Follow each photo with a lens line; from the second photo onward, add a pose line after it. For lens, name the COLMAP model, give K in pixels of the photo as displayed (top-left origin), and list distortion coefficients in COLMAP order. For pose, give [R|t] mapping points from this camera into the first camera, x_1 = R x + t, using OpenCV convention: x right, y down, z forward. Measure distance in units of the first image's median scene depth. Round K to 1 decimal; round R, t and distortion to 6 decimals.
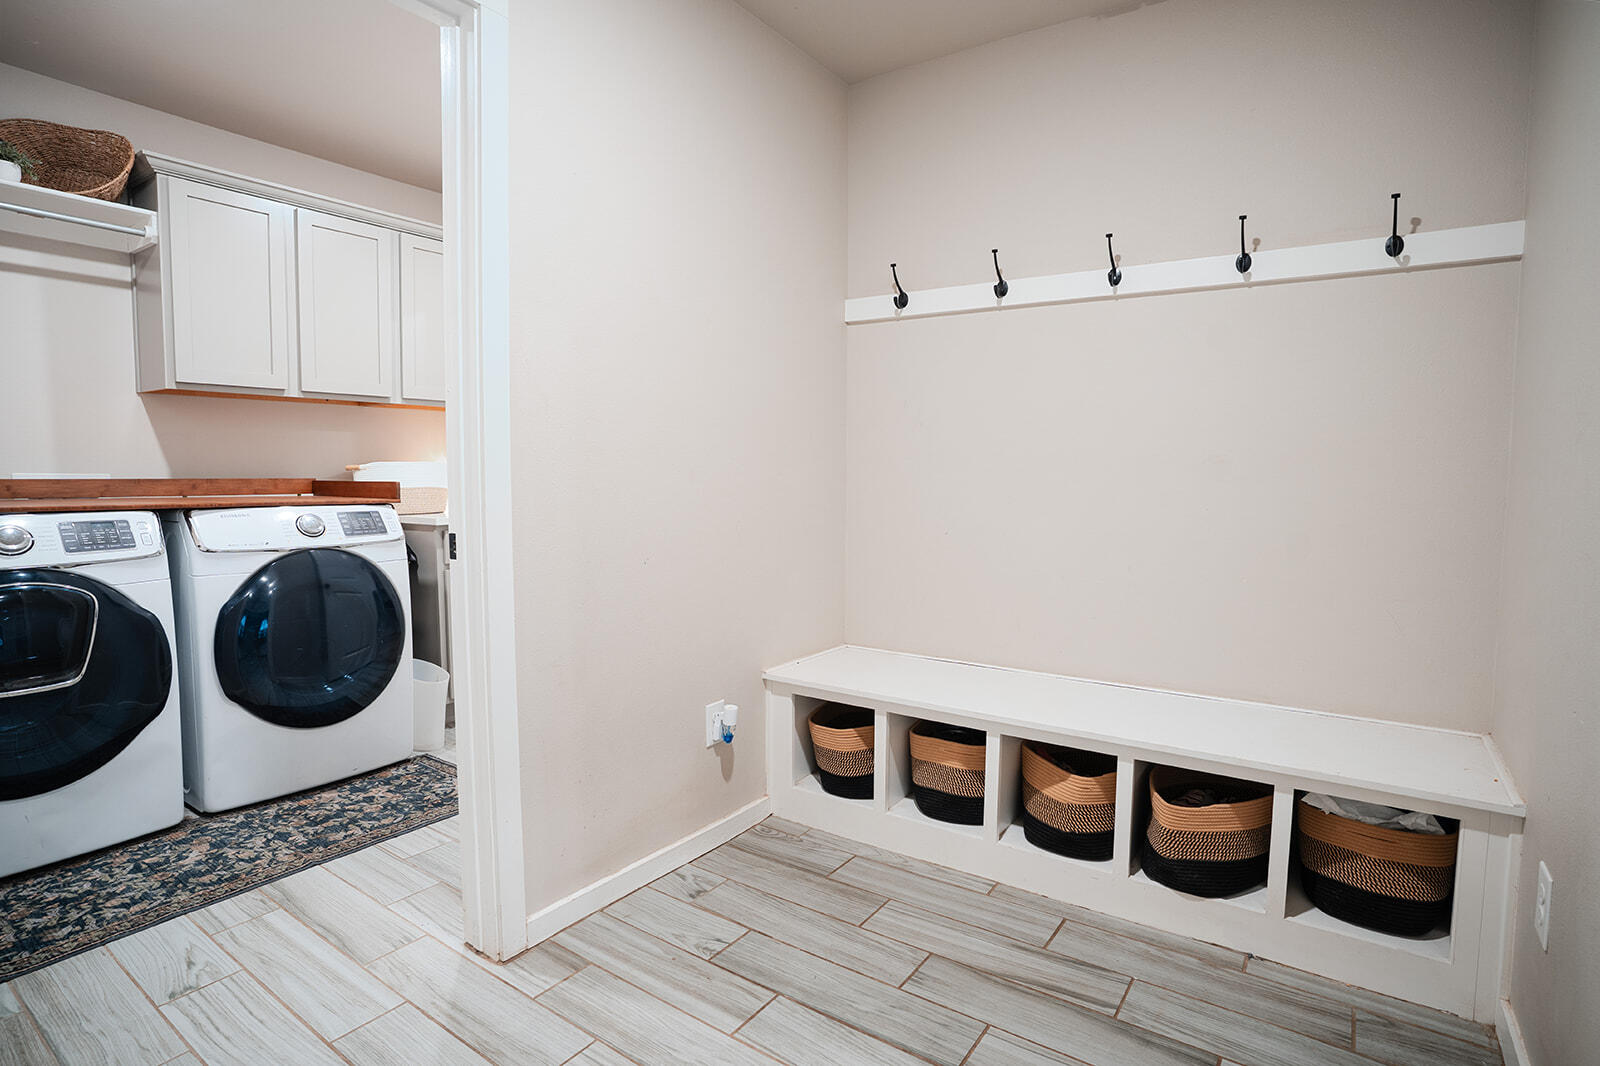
lens RADIAL K [[827.3, 0, 791.7], [0, 827.3, 530.5], [0, 0, 1]] dist [-0.035778, 0.022208]
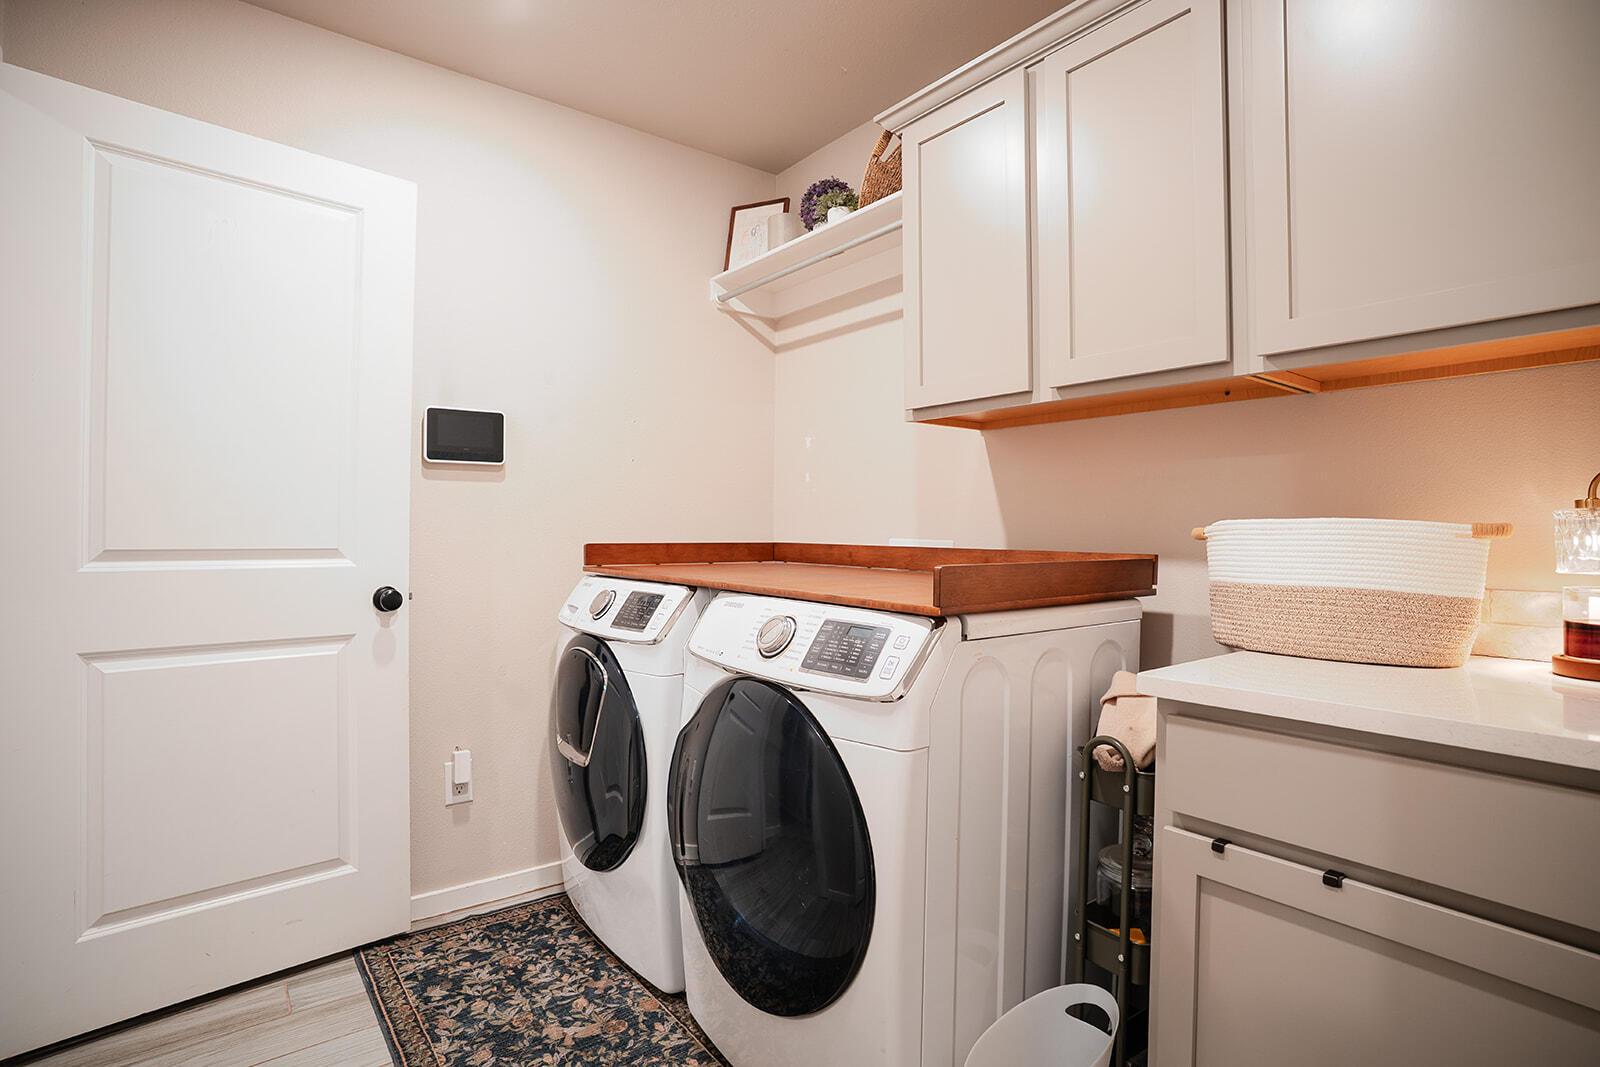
lens RADIAL K [[793.4, 0, 788.1], [0, 793.4, 530.5], [0, 0, 1]] dist [-0.036082, 0.005781]
pose [[-0.286810, -0.002214, -0.957985, -0.069291], [-0.073145, 0.997129, 0.019595, -0.090946], [0.955191, 0.075691, -0.286148, 1.183135]]
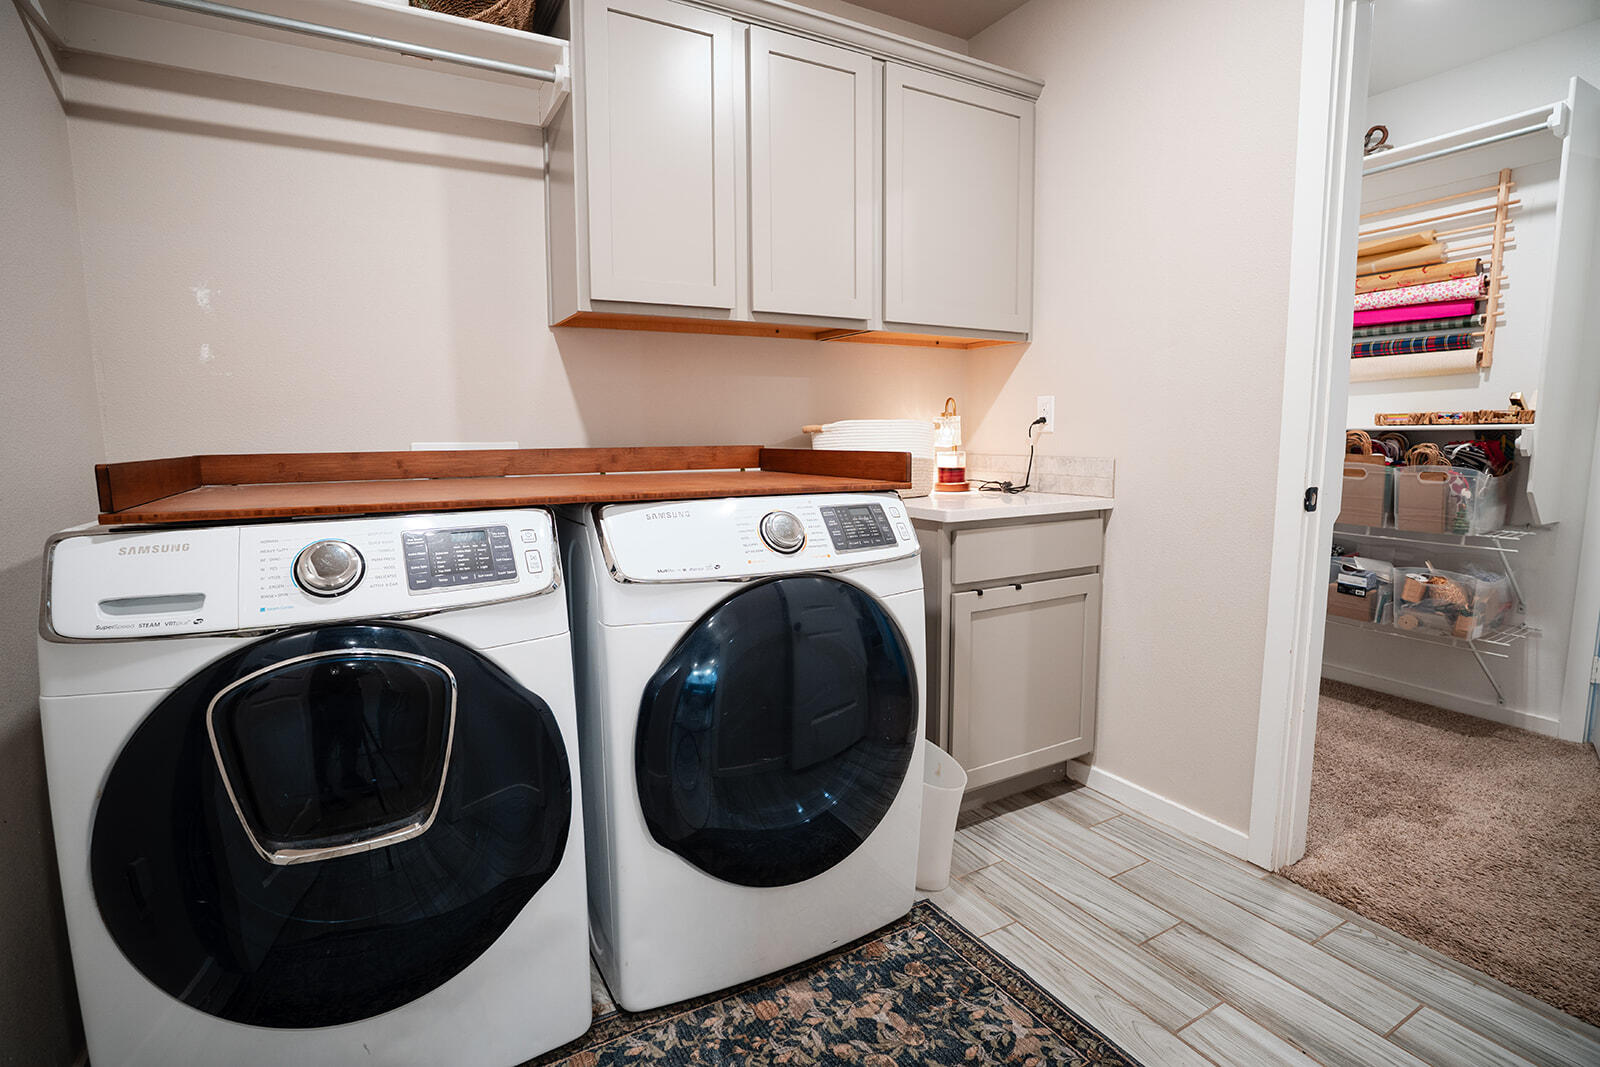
lens RADIAL K [[793.4, 0, 771.4], [0, 793.4, 533.5], [0, 0, 1]] dist [-0.036082, 0.005781]
pose [[0.899016, 0.041127, -0.435979, -0.363162], [-0.017401, 0.998149, 0.058277, -0.036988], [0.437569, -0.044805, 0.898068, 0.518472]]
